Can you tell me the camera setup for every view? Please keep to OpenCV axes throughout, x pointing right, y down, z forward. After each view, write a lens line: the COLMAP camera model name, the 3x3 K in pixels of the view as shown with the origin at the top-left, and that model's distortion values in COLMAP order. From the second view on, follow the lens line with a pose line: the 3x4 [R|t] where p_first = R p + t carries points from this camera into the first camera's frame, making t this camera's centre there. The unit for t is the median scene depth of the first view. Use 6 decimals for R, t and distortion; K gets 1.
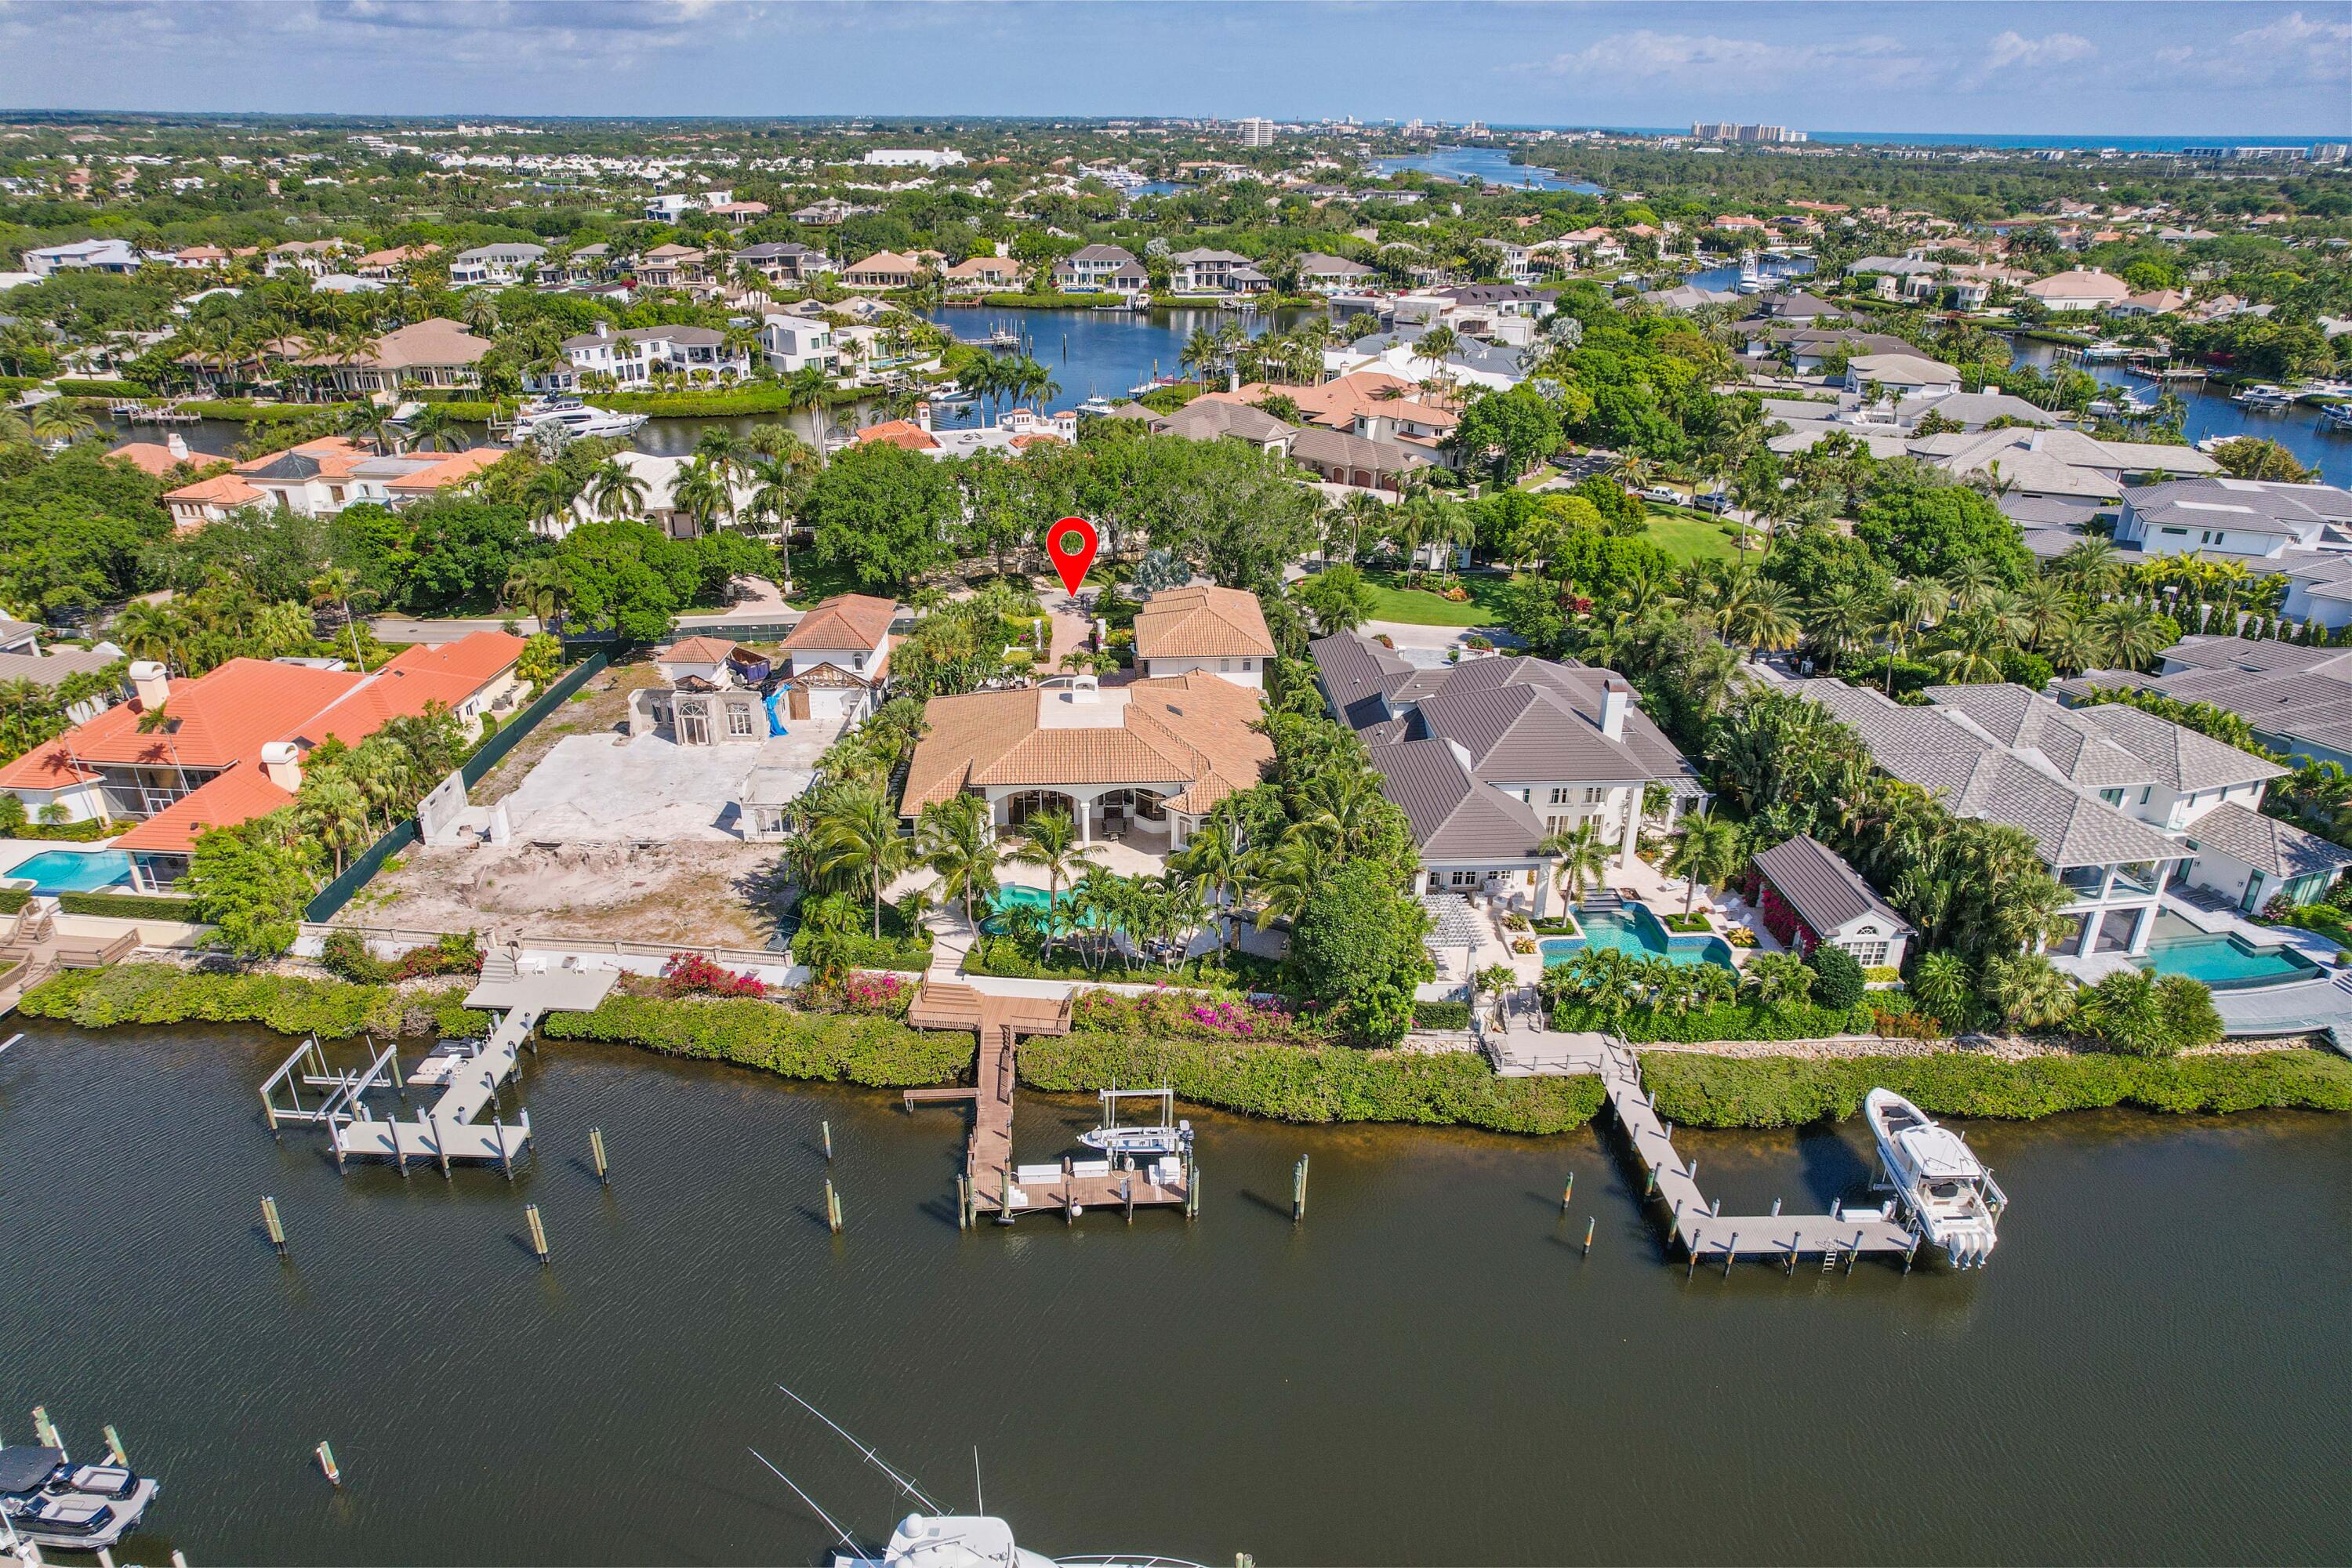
lens RADIAL K [[1504.9, 0, 1176.0], [0, 1504.9, 784.0], [0, 0, 1]] dist [-0.074715, 0.070864]
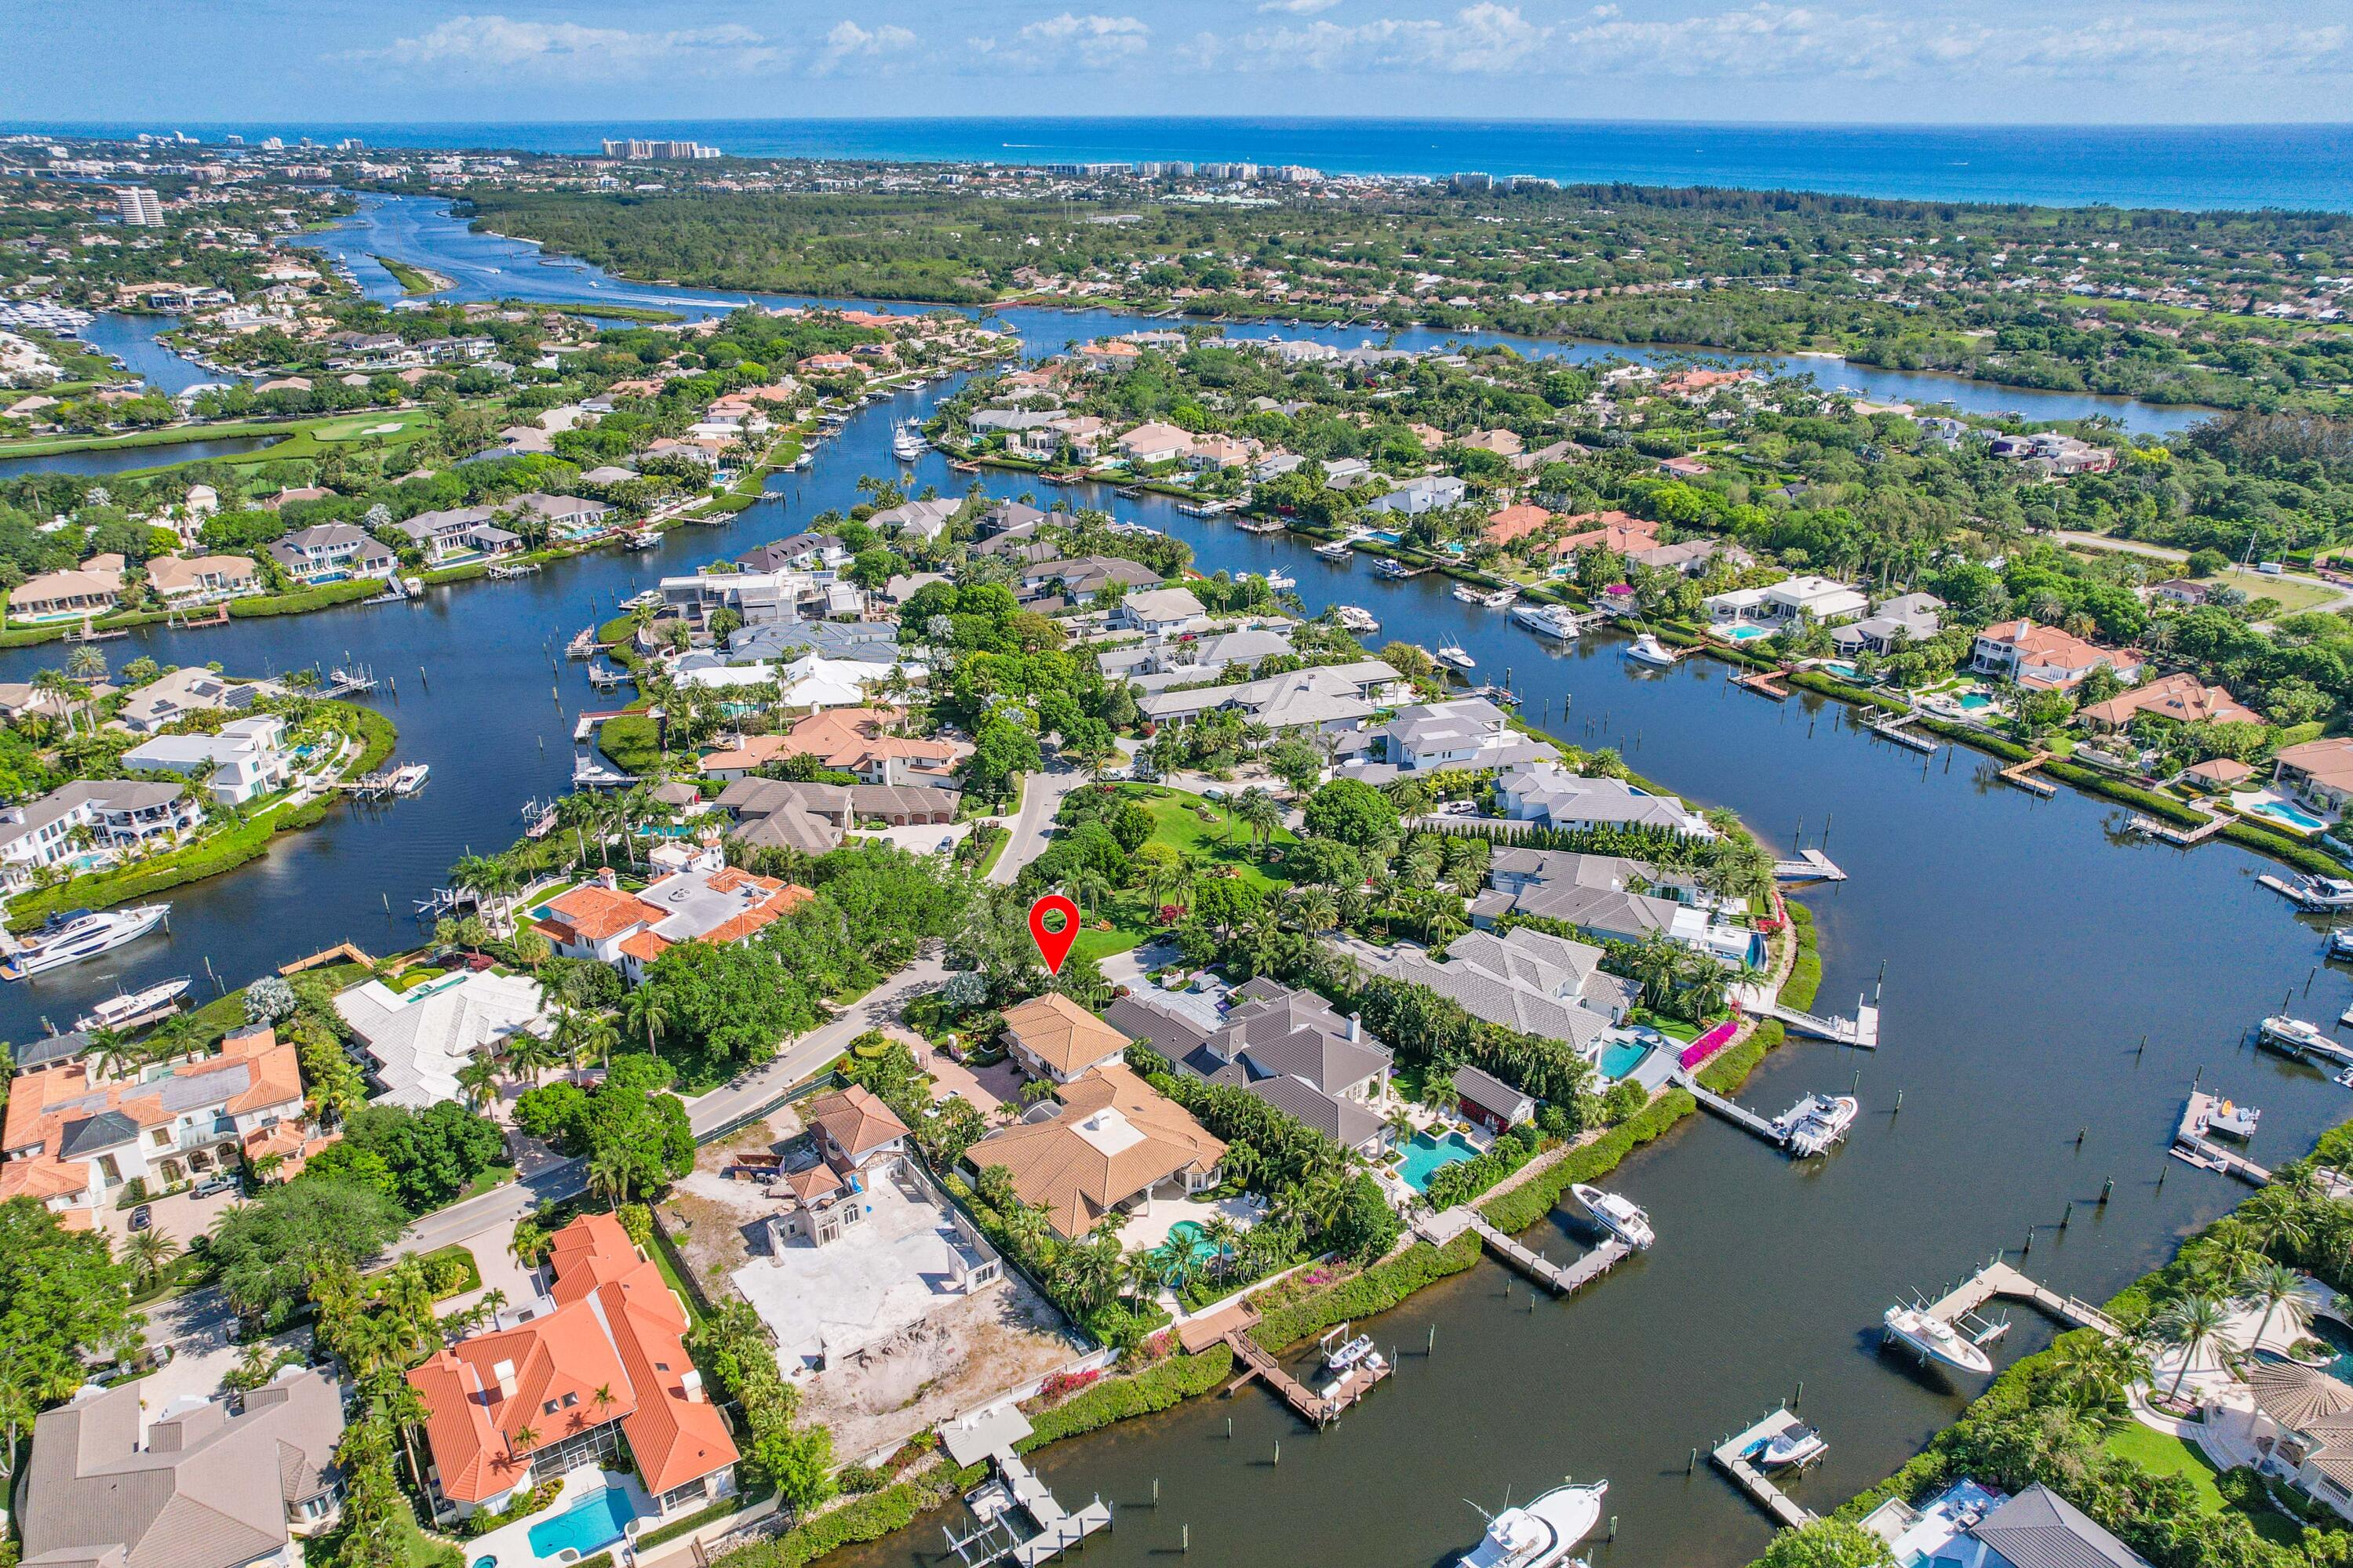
lens RADIAL K [[1590.7, 0, 1176.5], [0, 1590.7, 784.0], [0, 0, 1]] dist [-0.071295, 0.066509]
pose [[0.786787, -0.252088, 0.563399, -1.035631], [0.253567, 0.964222, 0.077326, -0.622404], [-0.562734, 0.082021, 0.822559, -0.589920]]
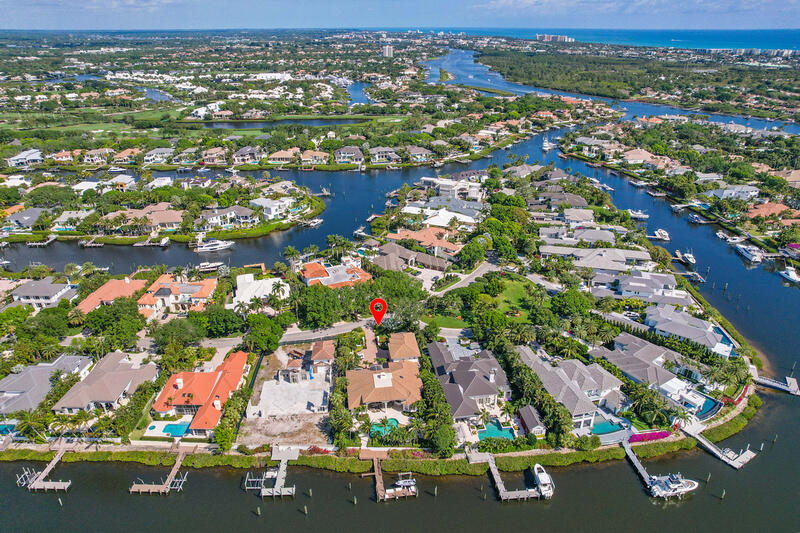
lens RADIAL K [[540.9, 0, 400.0], [0, 540.9, 266.5], [0, 0, 1]] dist [-0.071295, 0.066509]
pose [[0.996952, -0.040191, 0.066863, -0.126607], [0.039248, 0.999111, 0.015357, -0.510275], [-0.067420, -0.012686, 0.997644, -0.838235]]
